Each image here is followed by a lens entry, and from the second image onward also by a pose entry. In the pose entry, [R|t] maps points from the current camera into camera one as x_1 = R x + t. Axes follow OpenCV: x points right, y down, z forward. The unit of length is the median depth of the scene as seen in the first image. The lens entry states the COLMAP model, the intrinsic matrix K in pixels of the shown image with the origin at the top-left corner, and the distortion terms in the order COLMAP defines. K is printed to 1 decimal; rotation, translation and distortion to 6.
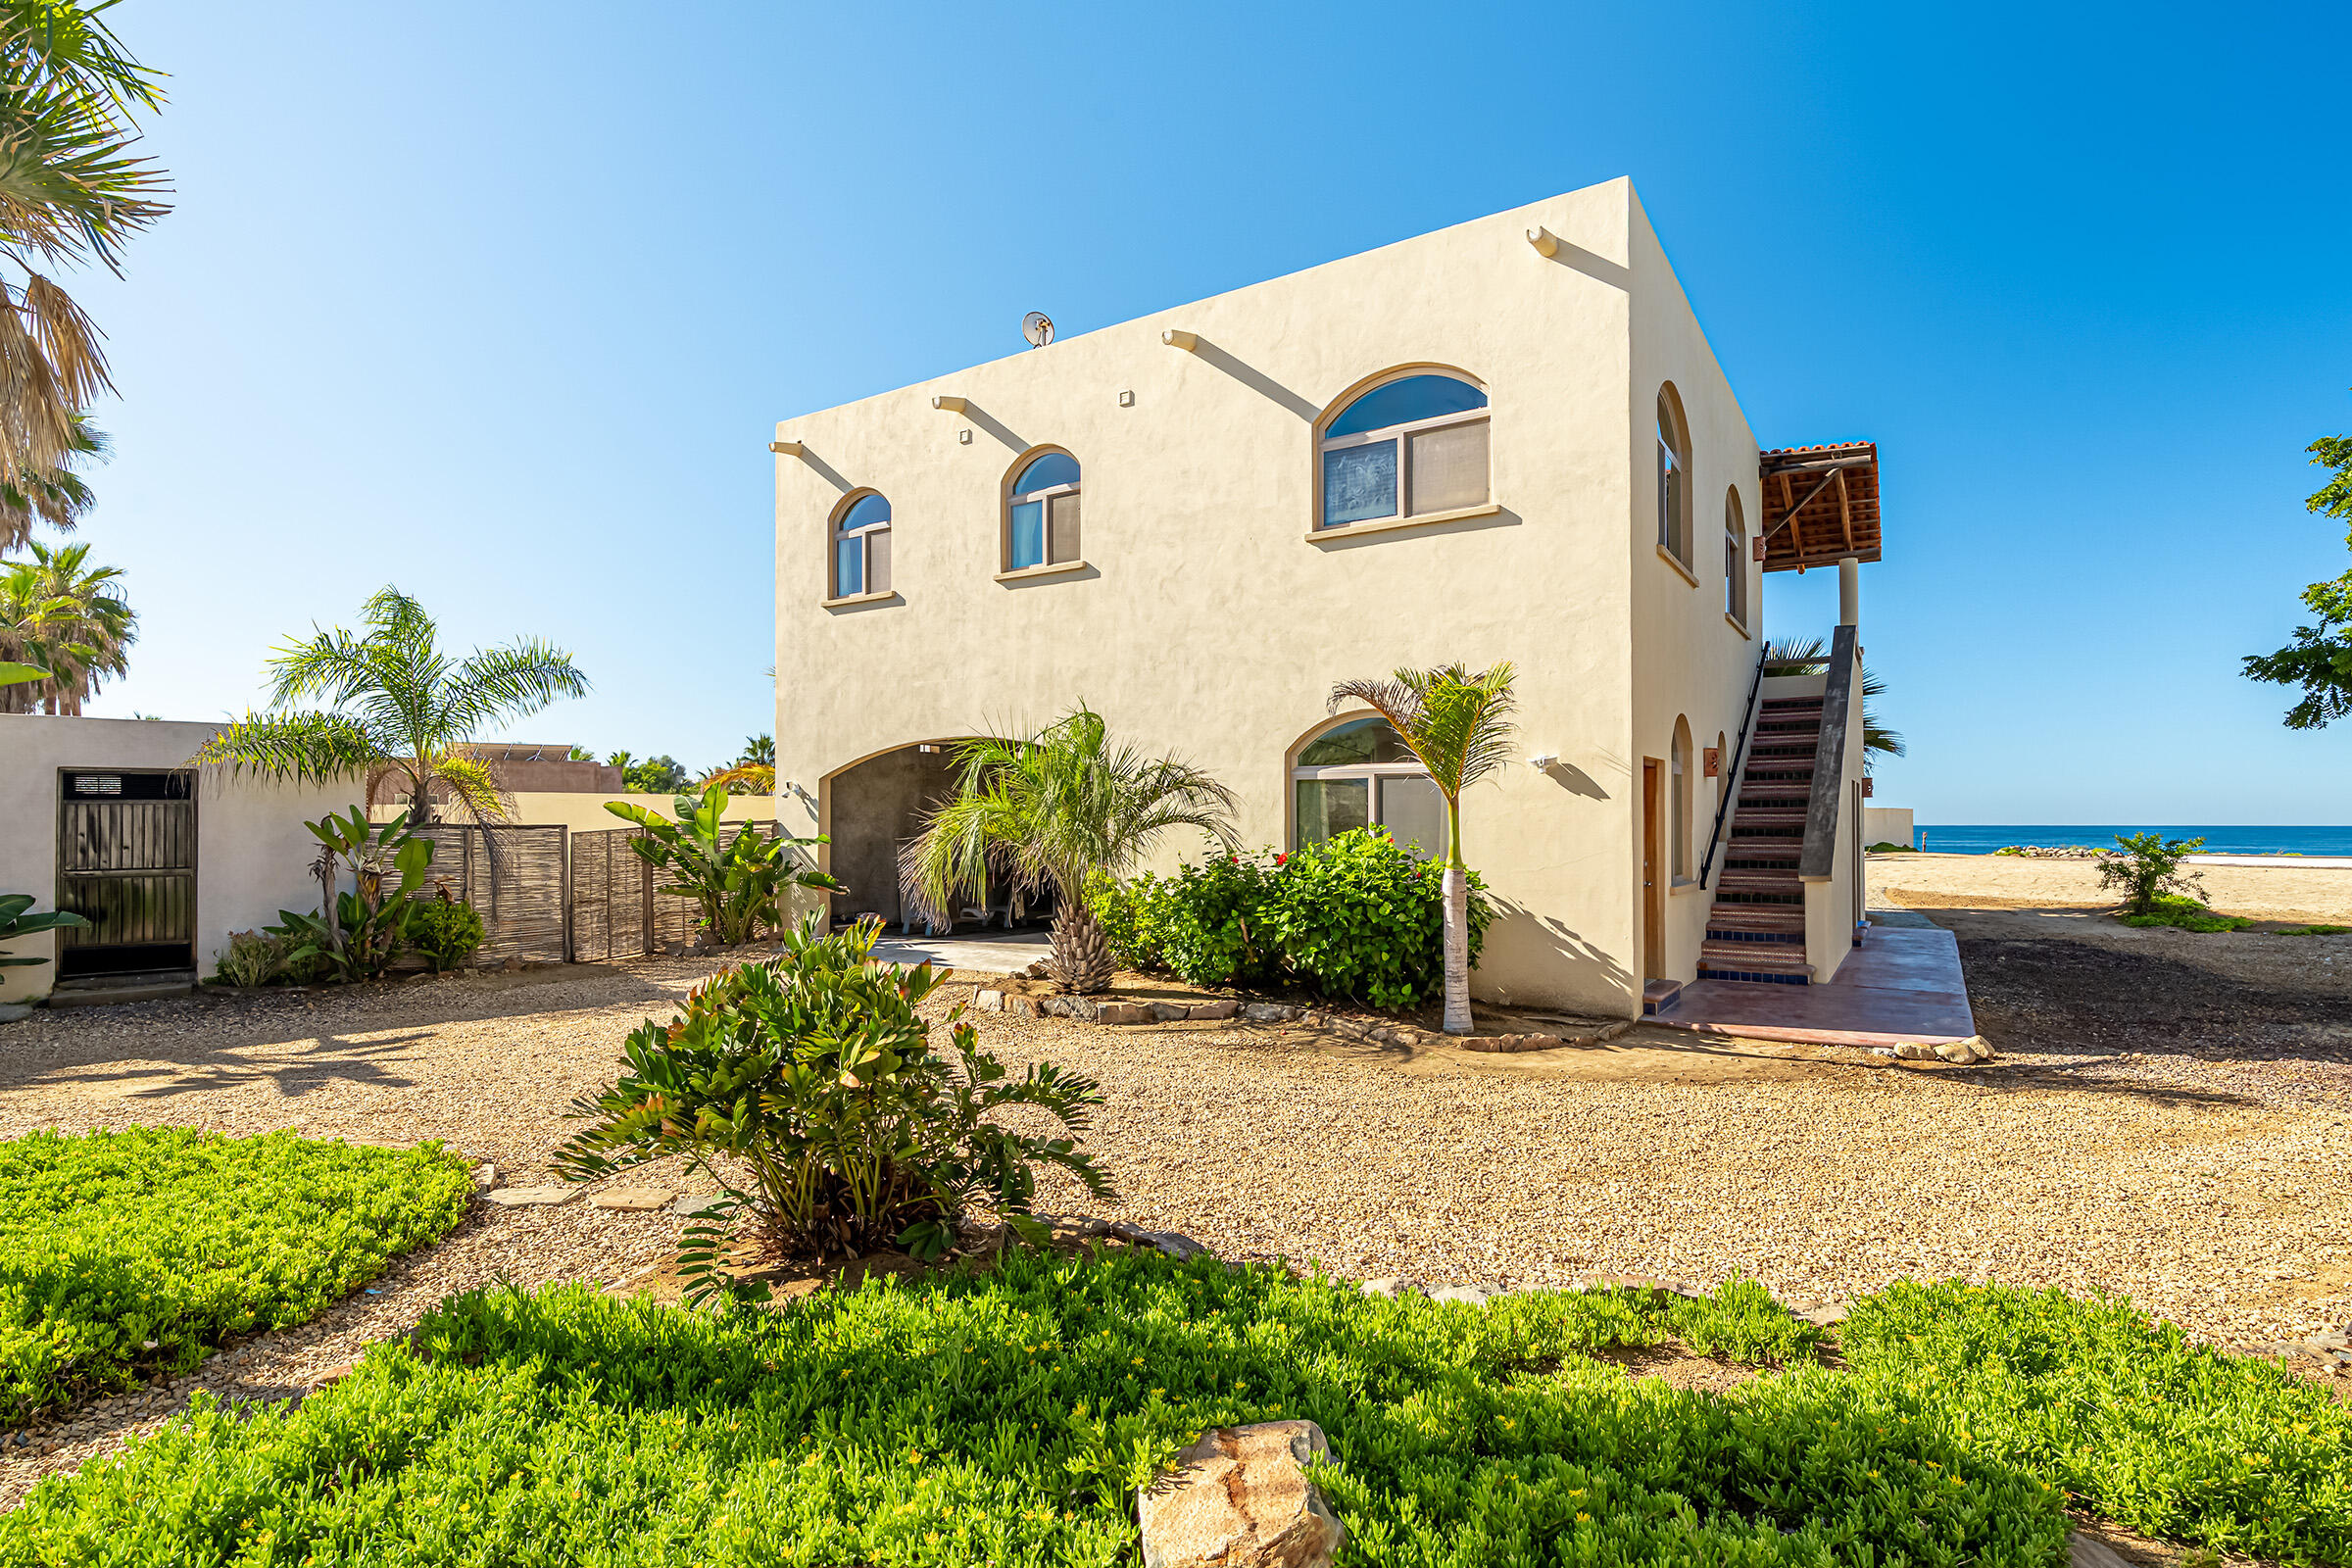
lens RADIAL K [[1164.4, 0, 1181.3], [0, 1164.4, 797.6], [0, 0, 1]] dist [-0.000212, 0.000454]
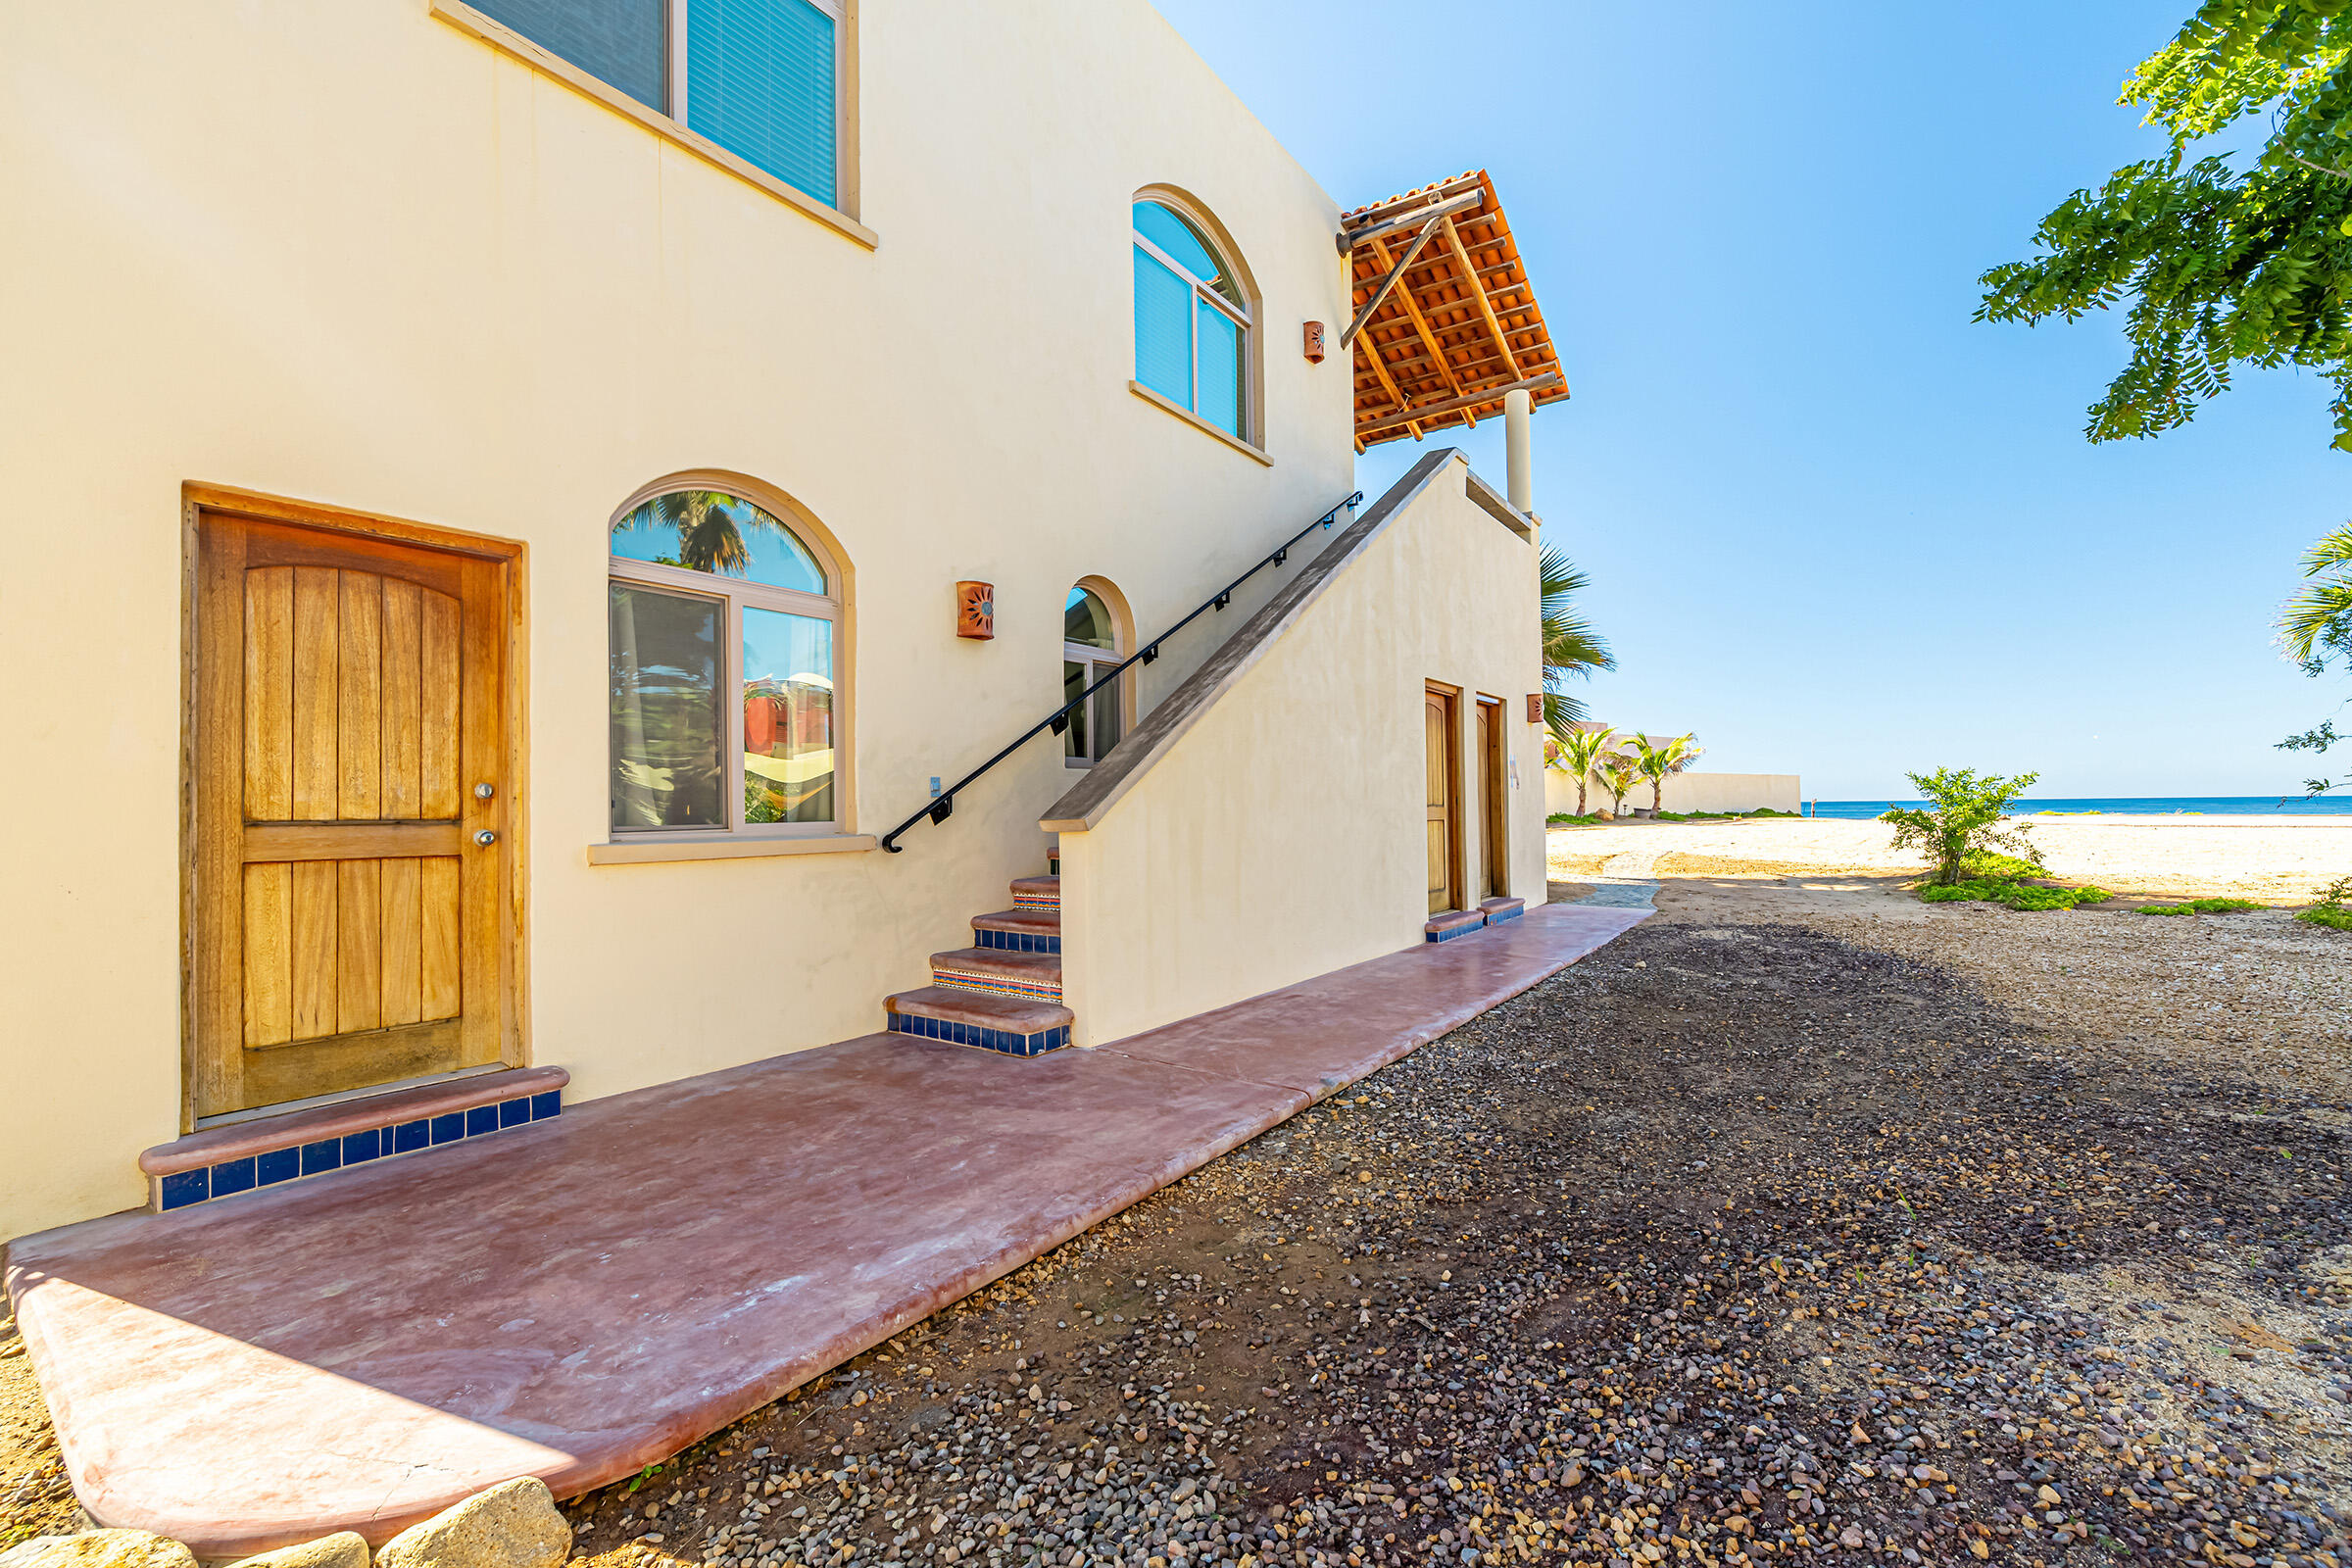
lens RADIAL K [[985.6, 0, 1170.1], [0, 985.6, 785.7], [0, 0, 1]] dist [0.000854, -0.000240]
pose [[0.998888, -0.014609, -0.044819, 0.494007], [0.014587, 0.999893, -0.000806, 0.044328], [0.044826, 0.000151, 0.998995, 0.493814]]
